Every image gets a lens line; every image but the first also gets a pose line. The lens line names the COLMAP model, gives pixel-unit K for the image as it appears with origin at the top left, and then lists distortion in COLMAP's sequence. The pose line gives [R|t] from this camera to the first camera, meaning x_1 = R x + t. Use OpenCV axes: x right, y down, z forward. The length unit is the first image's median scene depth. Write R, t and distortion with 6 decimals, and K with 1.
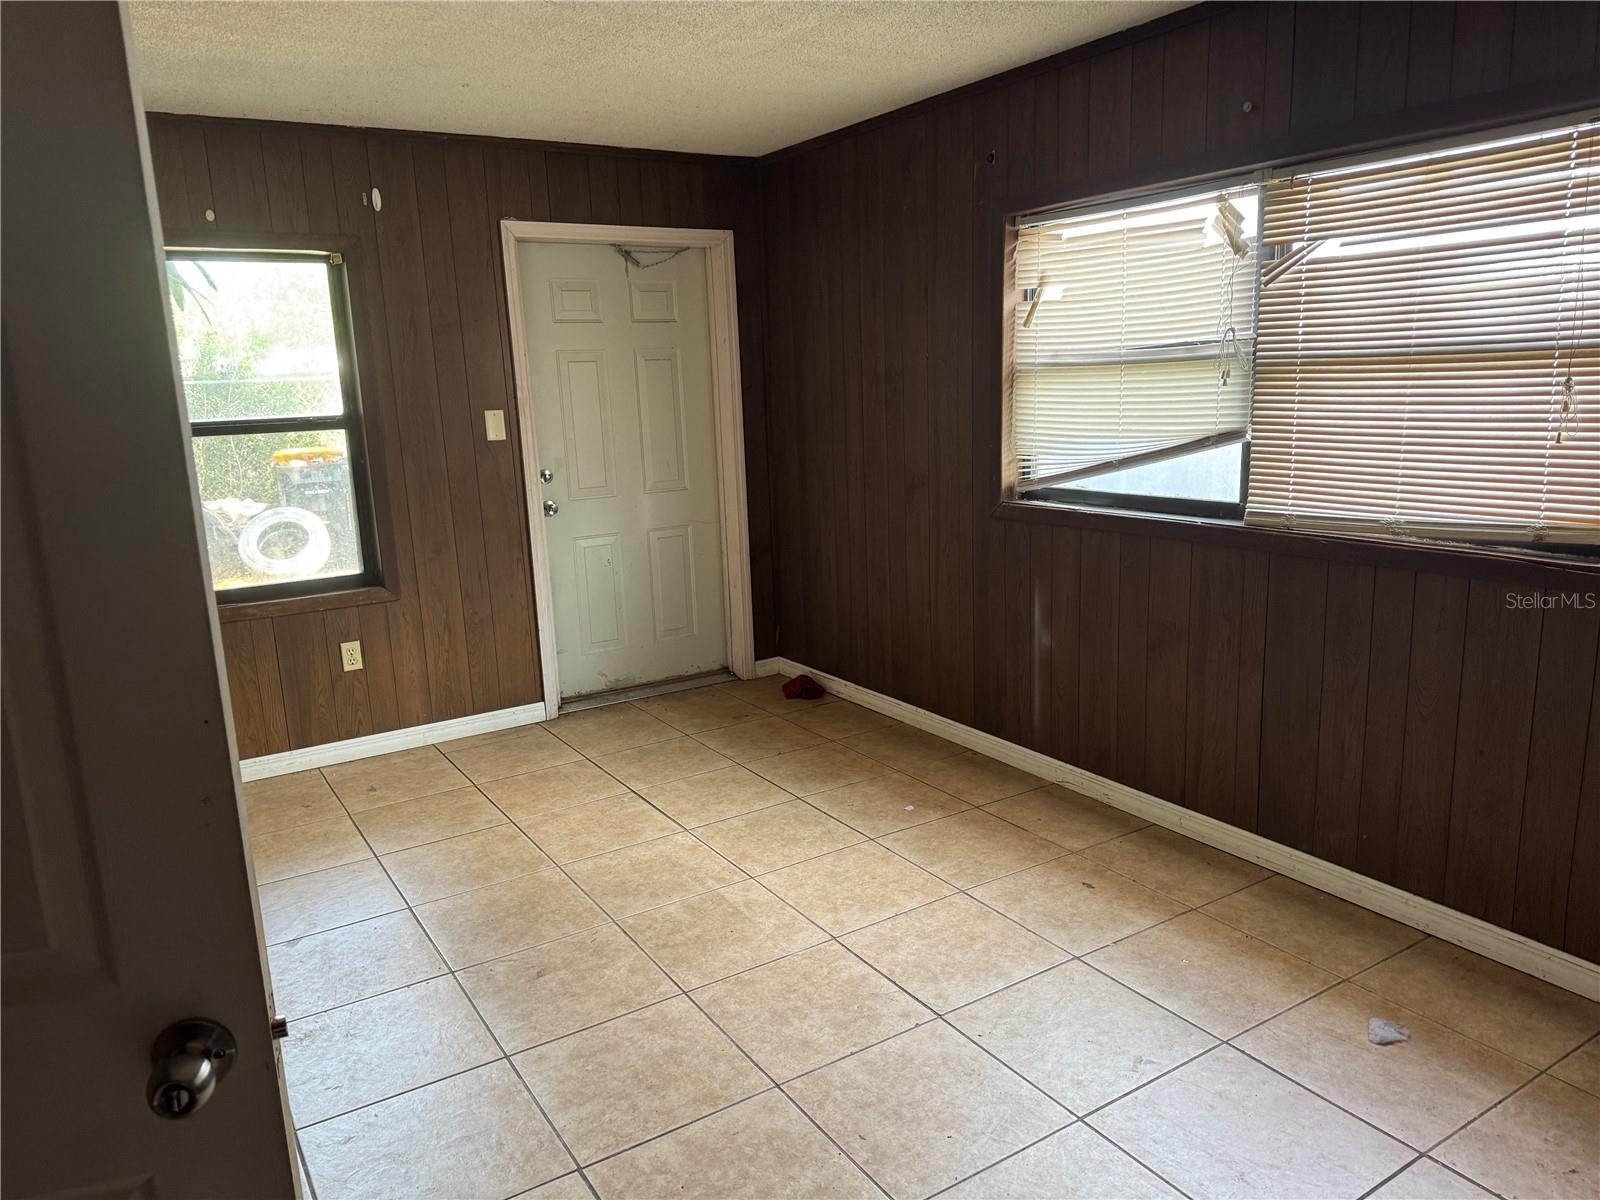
lens RADIAL K [[1124.2, 0, 804.7], [0, 1124.2, 602.4], [0, 0, 1]] dist [0.033068, -0.018457]
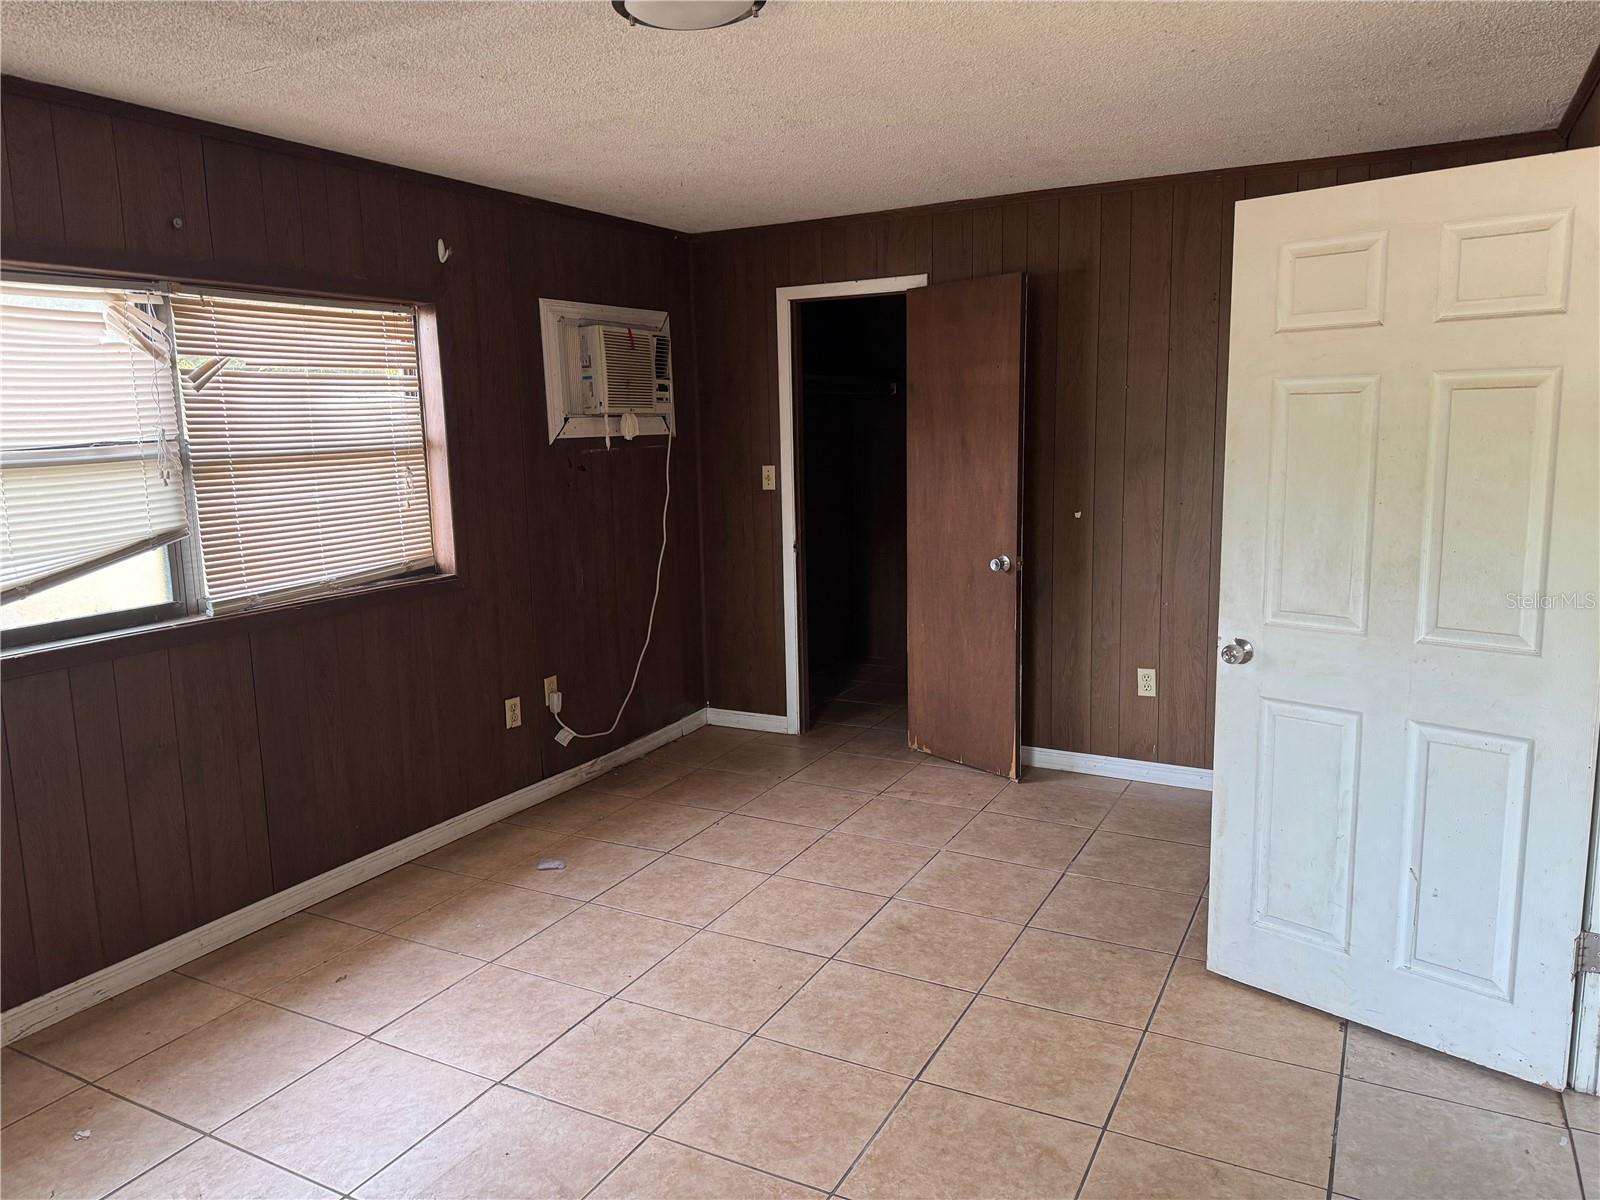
lens RADIAL K [[1124.2, 0, 798.1], [0, 1124.2, 603.8], [0, 0, 1]] dist [0.033068, -0.018457]
pose [[-0.490126, -0.100953, 0.865786, -0.833841], [0.216372, 0.948091, 0.233039, -0.222160], [-0.844369, 0.301550, -0.442841, 1.083457]]
